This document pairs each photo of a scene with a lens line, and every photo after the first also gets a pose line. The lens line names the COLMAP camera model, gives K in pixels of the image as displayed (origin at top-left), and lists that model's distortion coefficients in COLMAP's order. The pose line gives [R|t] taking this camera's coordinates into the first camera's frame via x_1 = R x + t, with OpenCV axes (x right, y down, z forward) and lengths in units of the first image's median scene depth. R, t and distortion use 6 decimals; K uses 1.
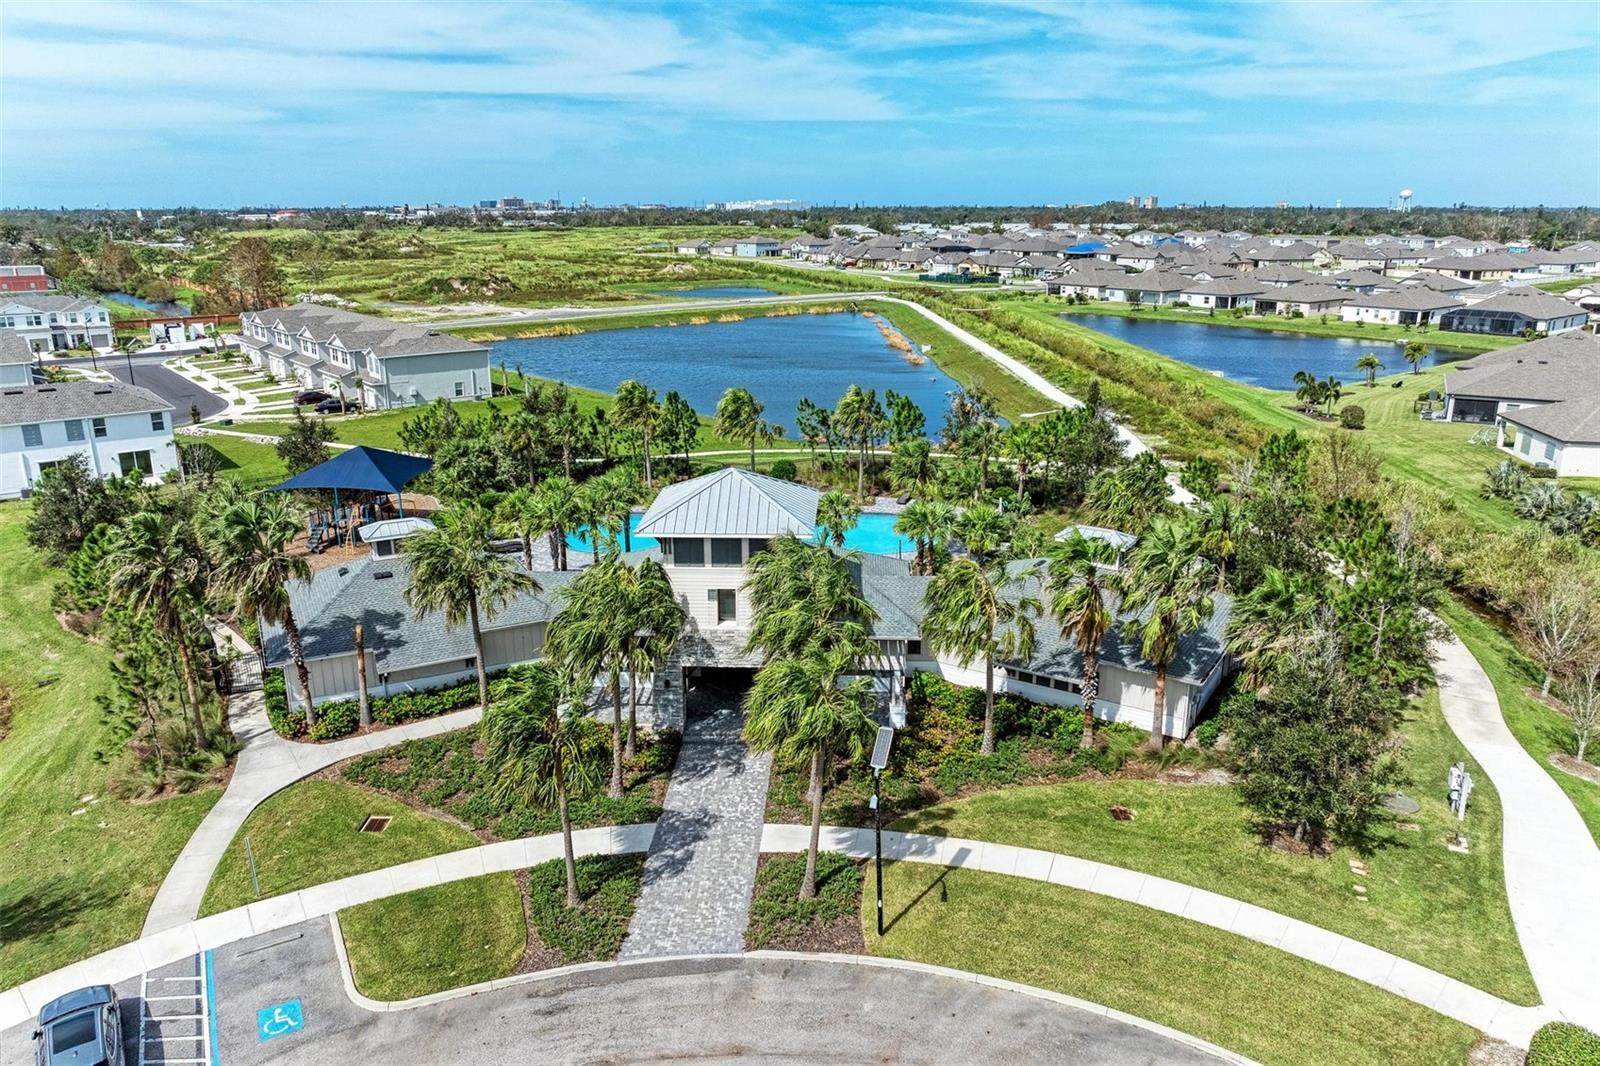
lens RADIAL K [[1132.0, 0, 801.7], [0, 1132.0, 513.3], [0, 0, 1]] dist [-0.041494, 0.032956]
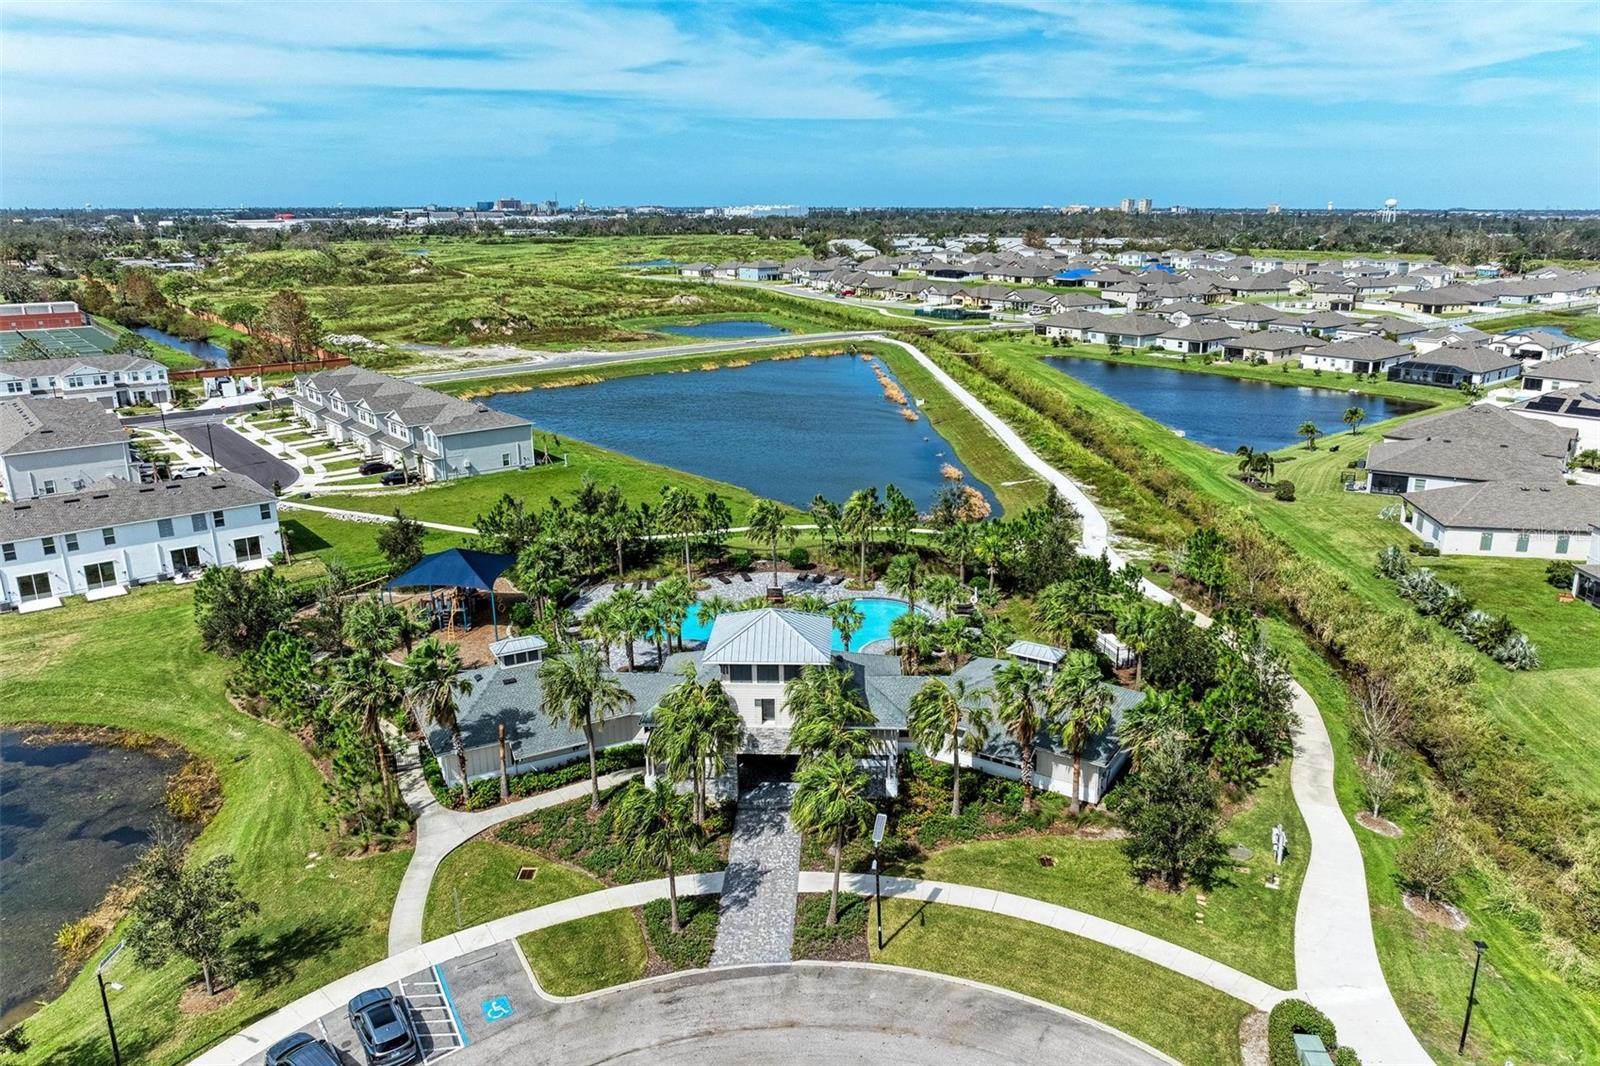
lens RADIAL K [[1126.5, 0, 823.1], [0, 1126.5, 528.8], [0, 0, 1]] dist [-0.022995, 0.001751]
pose [[0.999781, -0.003079, 0.020678, -0.025899], [0.002752, 0.999871, 0.015832, -0.153202], [-0.020725, -0.015771, 0.999661, -0.356913]]
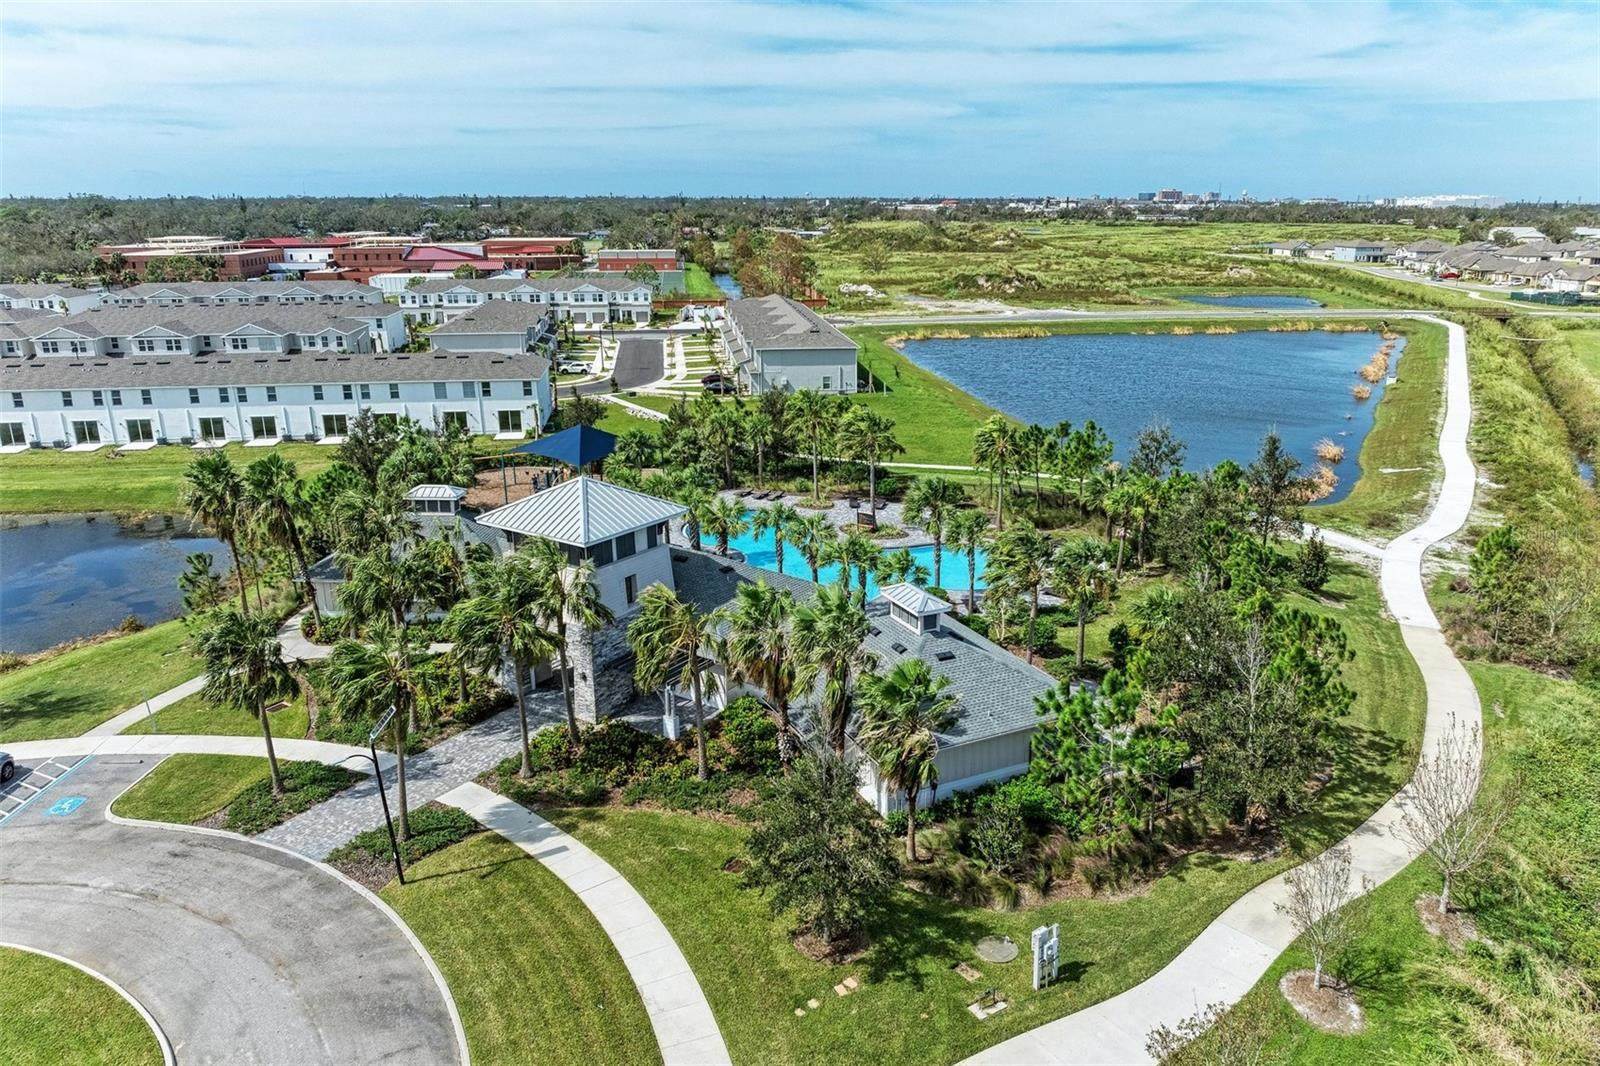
lens RADIAL K [[1126.5, 0, 823.1], [0, 1126.5, 528.8], [0, 0, 1]] dist [-0.022995, 0.001751]
pose [[0.856587, 0.147888, -0.494357, 0.675784], [-0.137590, 0.988825, 0.057402, -0.083728], [0.497321, 0.018849, 0.867362, 0.135153]]
